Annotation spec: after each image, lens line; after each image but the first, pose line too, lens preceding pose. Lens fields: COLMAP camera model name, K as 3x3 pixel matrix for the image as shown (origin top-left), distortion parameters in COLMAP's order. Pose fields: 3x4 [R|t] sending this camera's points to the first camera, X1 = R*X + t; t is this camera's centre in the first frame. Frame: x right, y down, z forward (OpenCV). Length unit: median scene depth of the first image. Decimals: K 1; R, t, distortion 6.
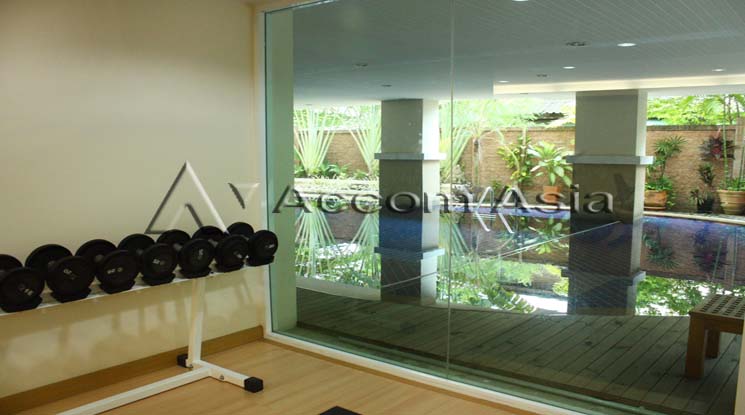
lens RADIAL K [[621.9, 0, 374.6], [0, 621.9, 205.3], [0, 0, 1]] dist [-0.068020, 0.018642]
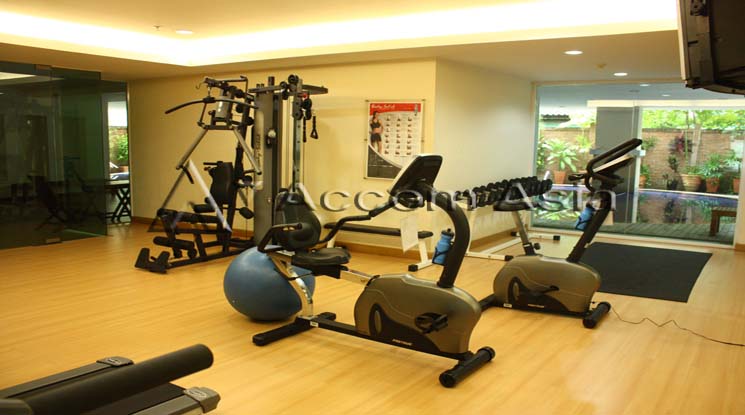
lens RADIAL K [[621.9, 0, 369.9], [0, 621.9, 211.7], [0, 0, 1]] dist [-0.068020, 0.018642]
pose [[0.996374, 0.000646, 0.085080, -0.274663], [-0.002918, 0.999642, 0.026593, 0.025135], [-0.085033, -0.026745, 0.996019, -0.354331]]
